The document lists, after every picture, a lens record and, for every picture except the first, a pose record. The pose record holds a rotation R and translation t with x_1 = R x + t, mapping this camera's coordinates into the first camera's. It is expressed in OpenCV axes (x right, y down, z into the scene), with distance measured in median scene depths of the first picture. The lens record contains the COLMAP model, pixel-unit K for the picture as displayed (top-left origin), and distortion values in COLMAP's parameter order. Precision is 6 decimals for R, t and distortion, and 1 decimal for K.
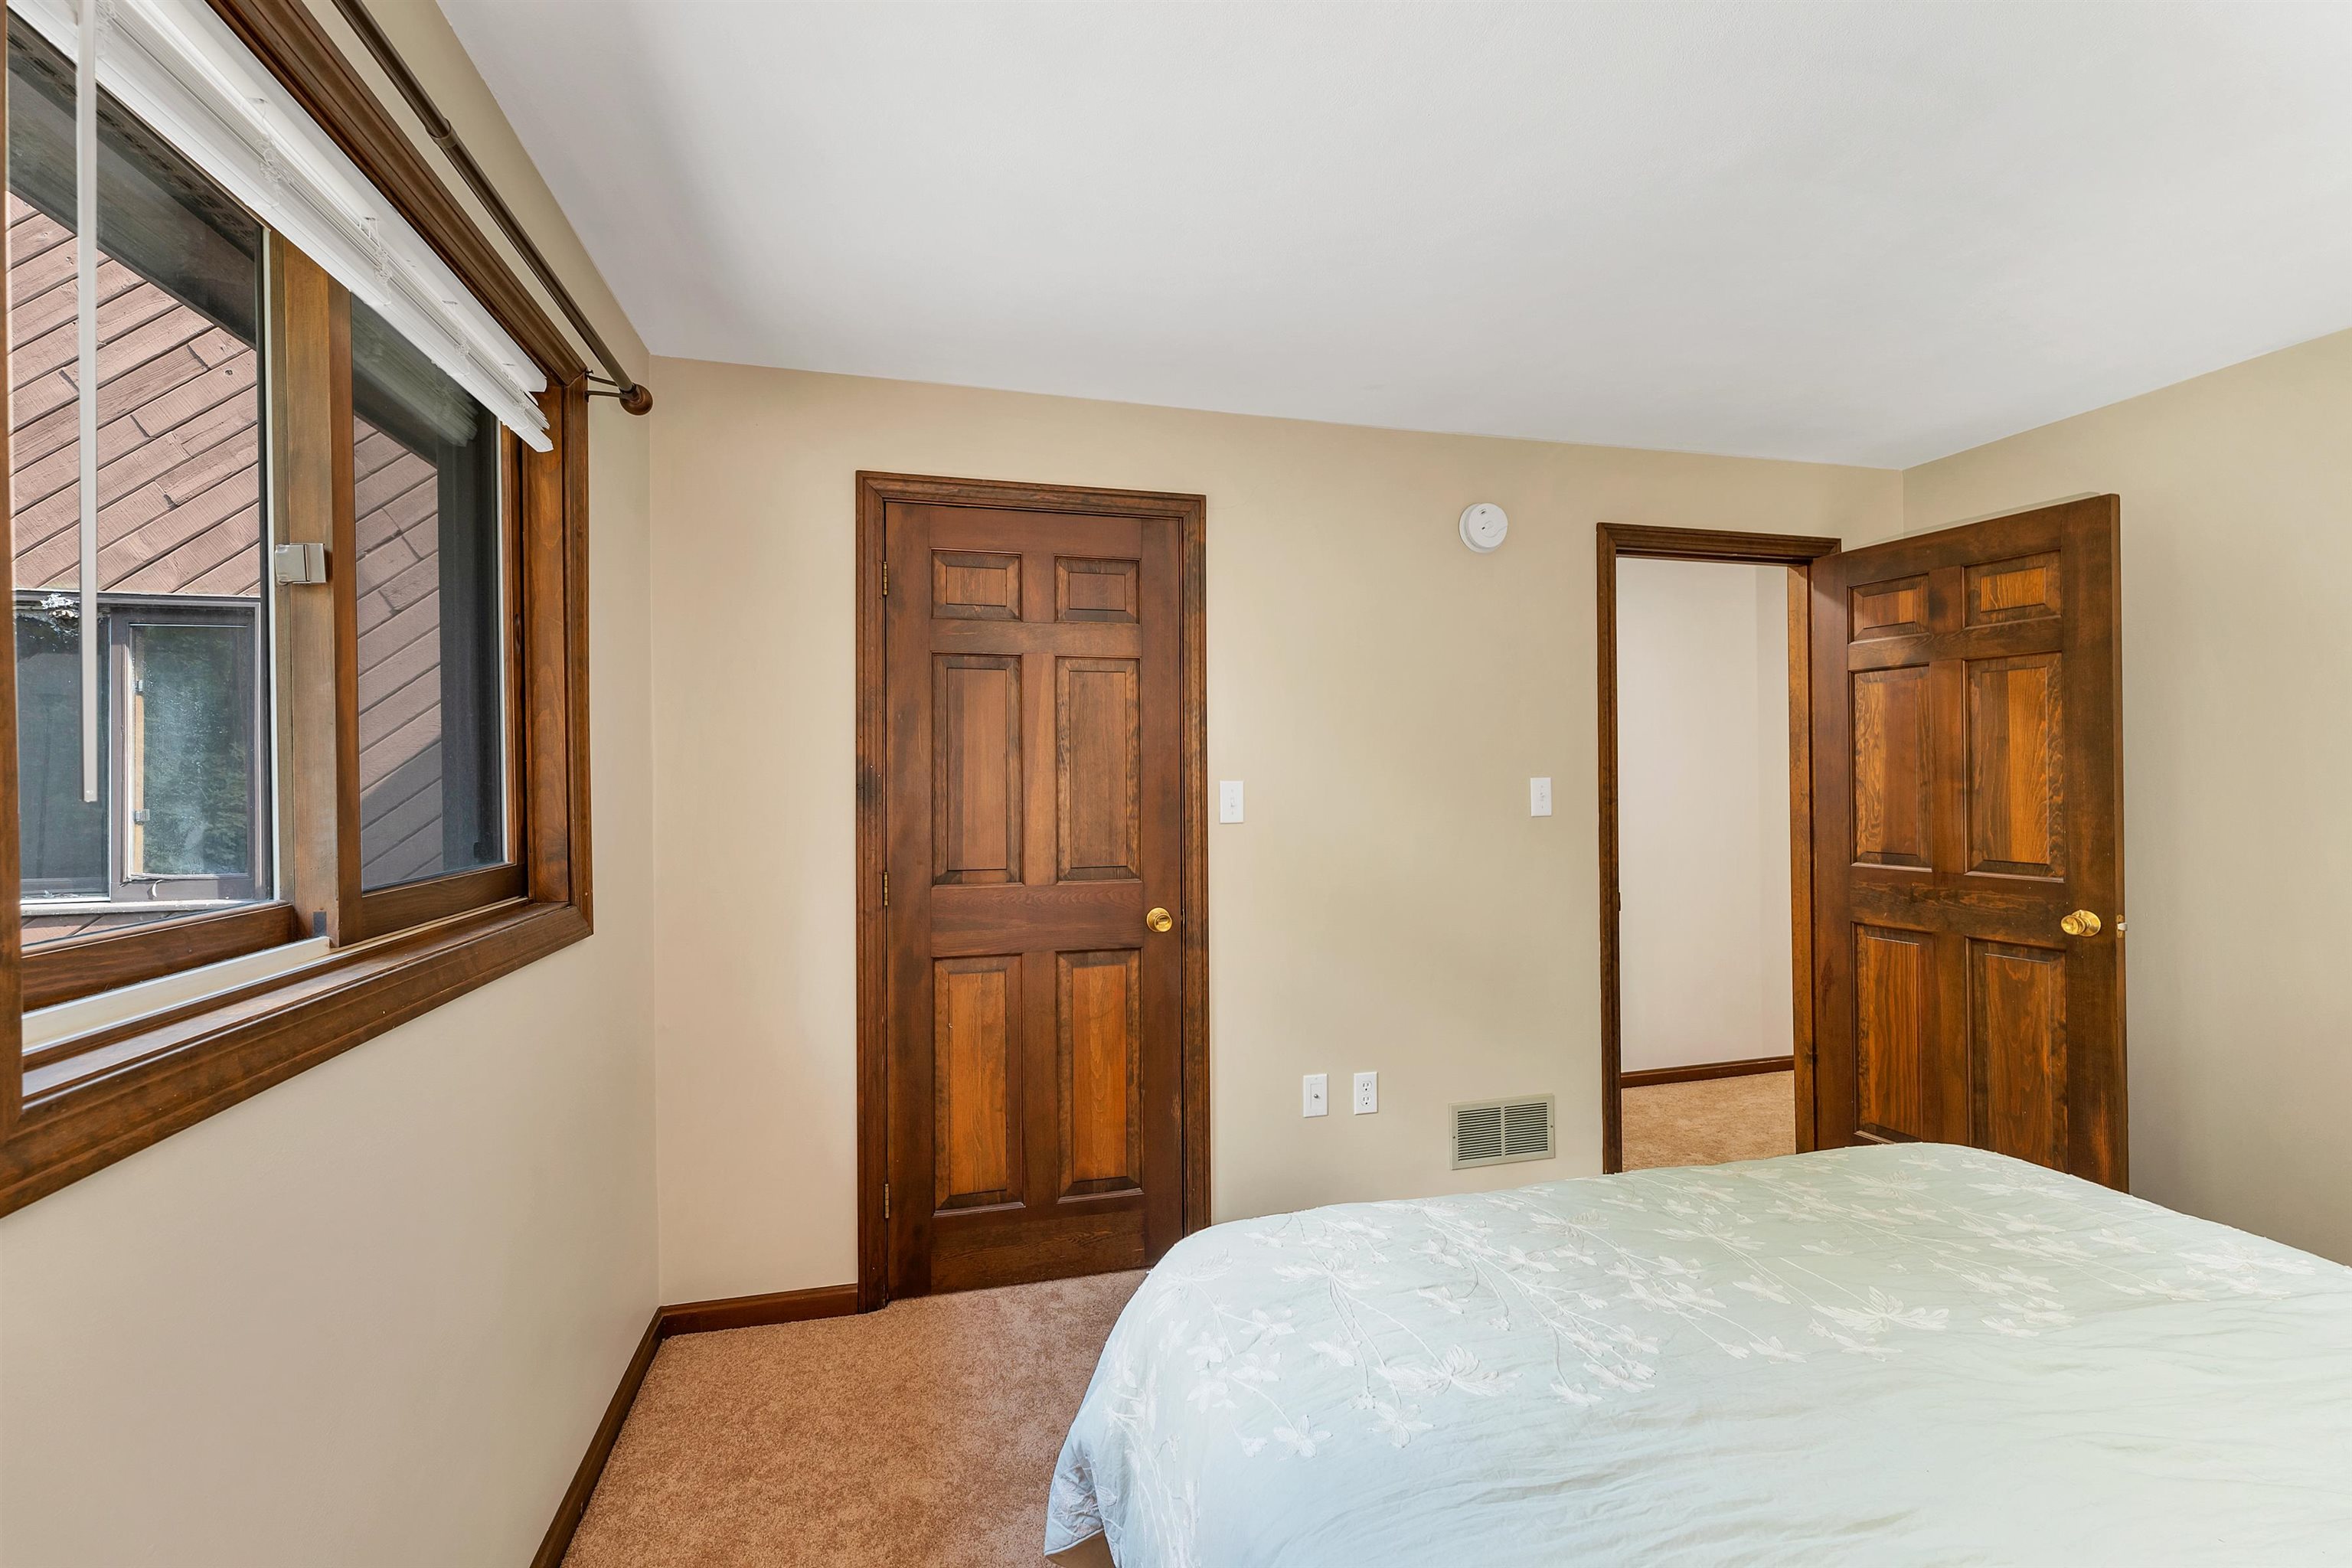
lens RADIAL K [[970.4, 0, 1179.4], [0, 970.4, 783.5], [0, 0, 1]] dist [0.002275, -0.000882]
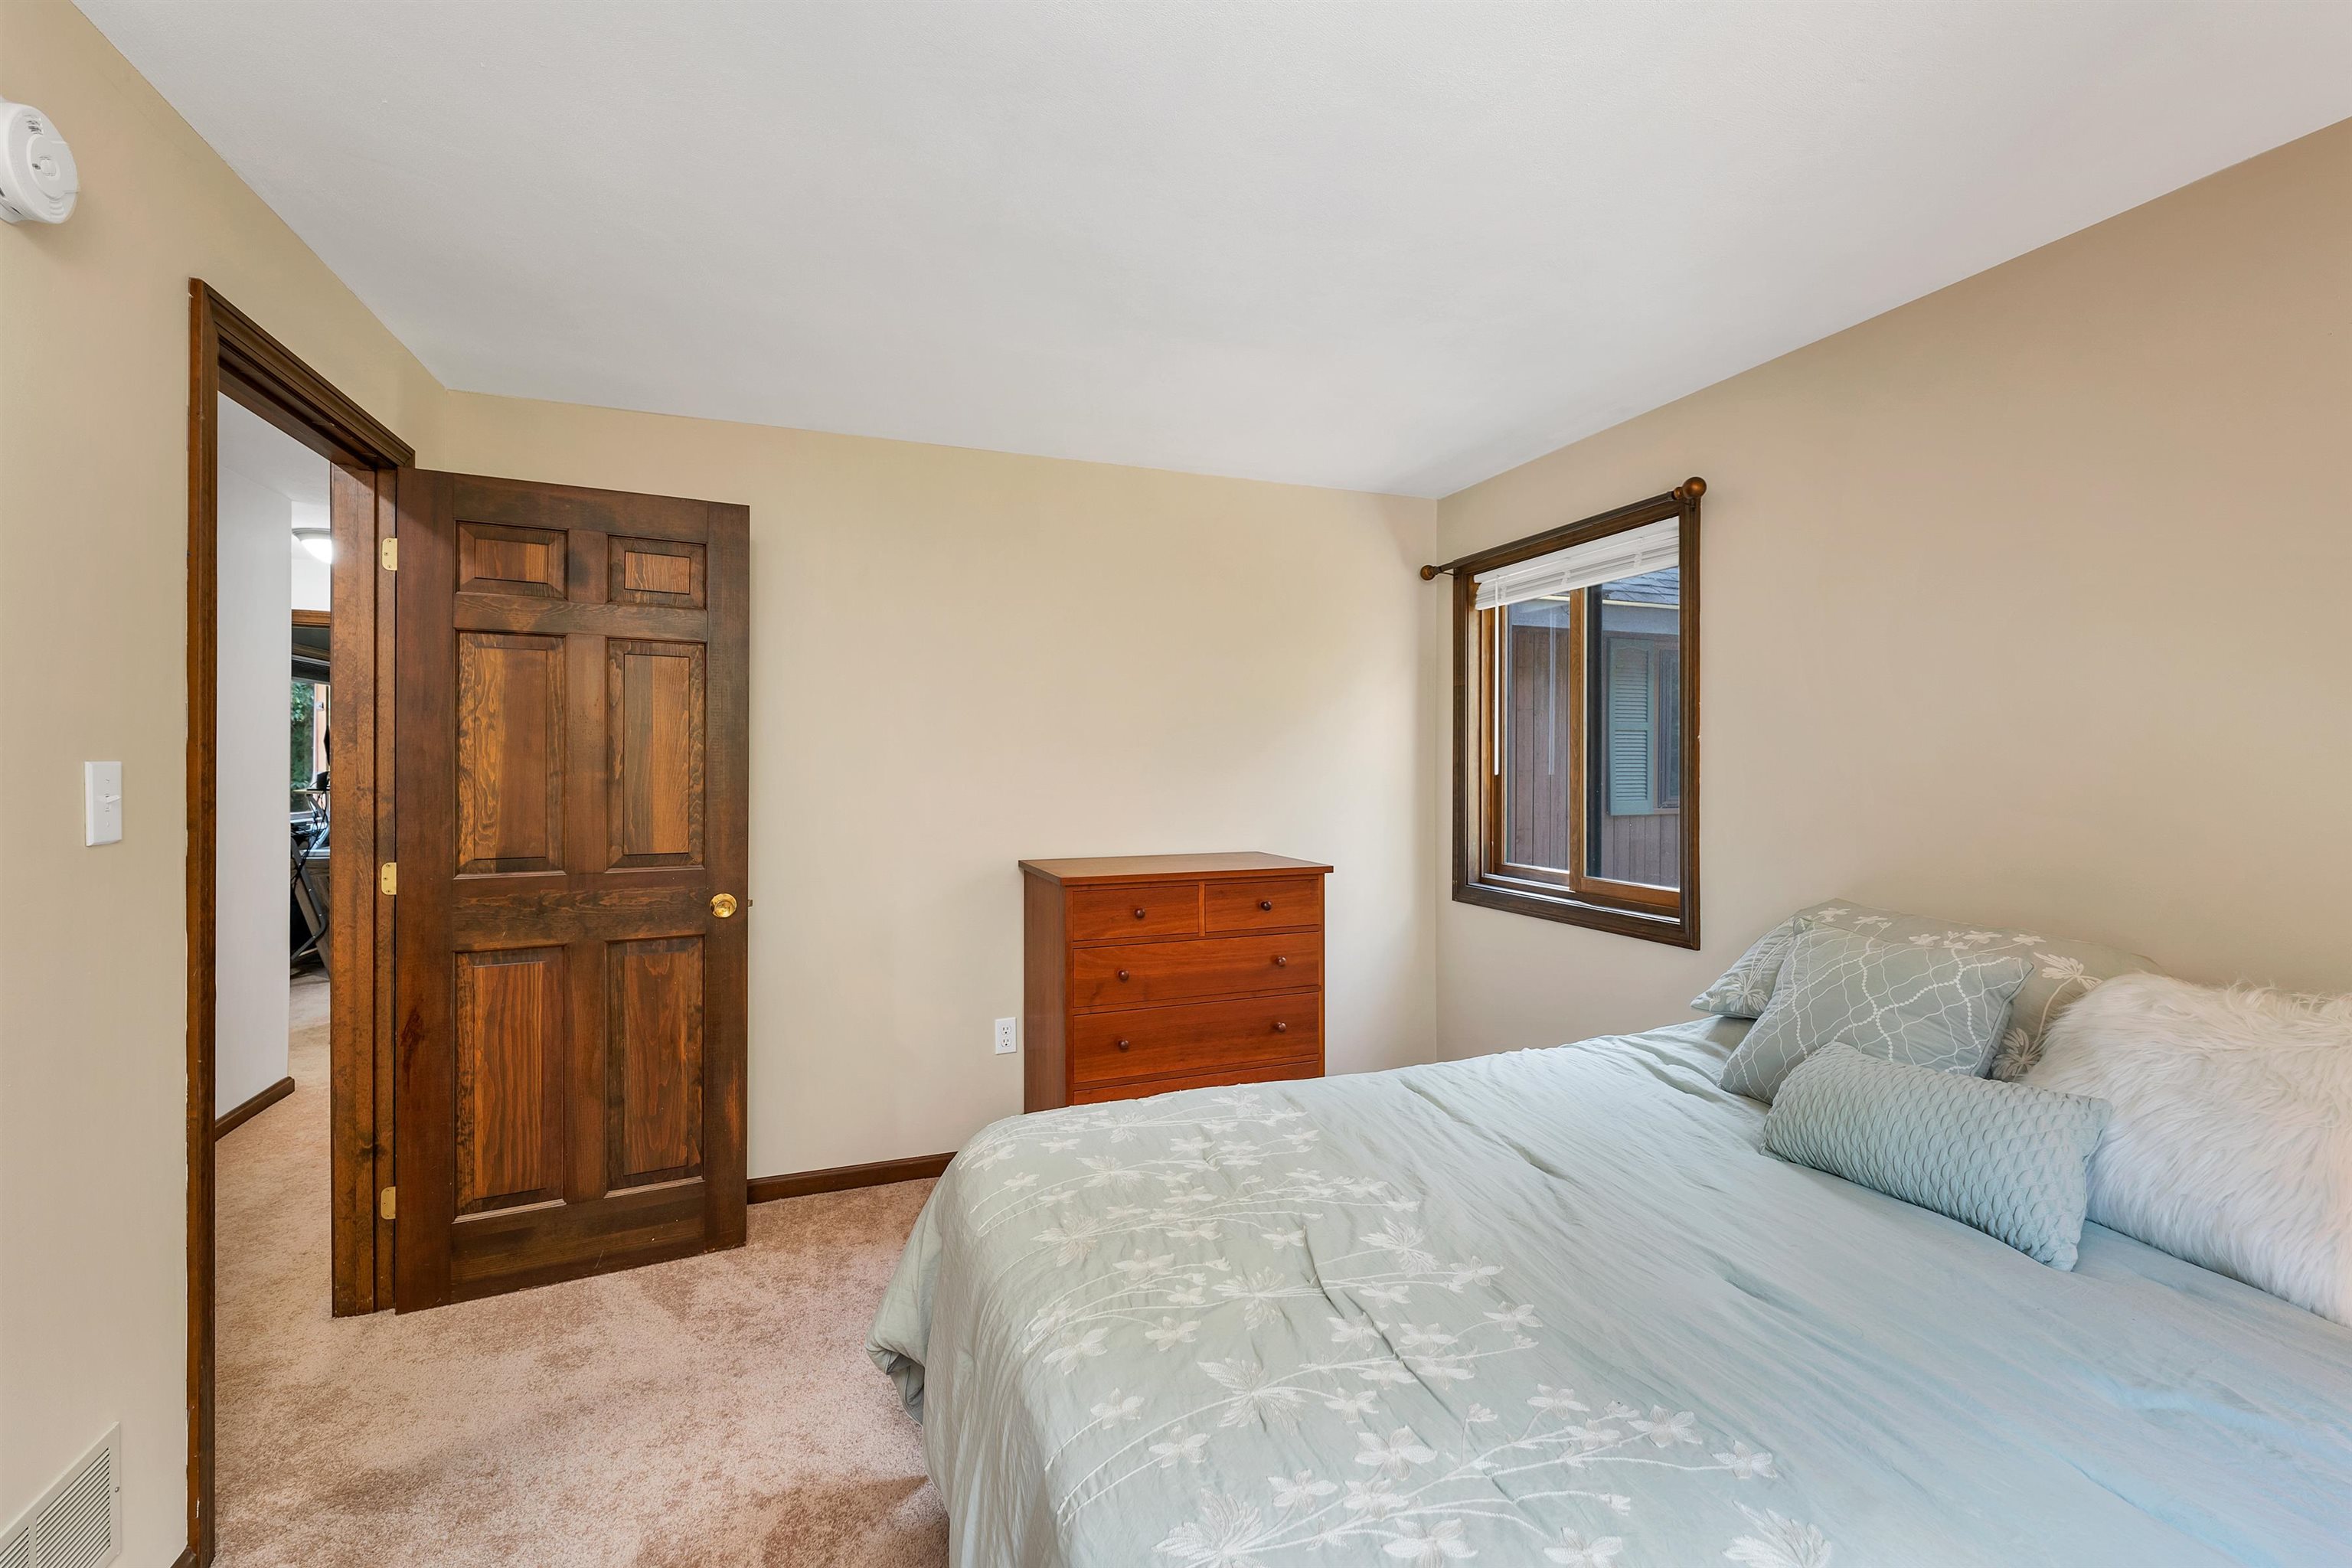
lens RADIAL K [[970.4, 0, 1180.6], [0, 970.4, 770.8], [0, 0, 1]] dist [0.002275, -0.000882]
pose [[-0.088937, 0.001050, 0.996037, -0.141651], [0.001780, 0.999998, -0.000896, -0.000370], [-0.996036, 0.001693, -0.088939, 0.525672]]
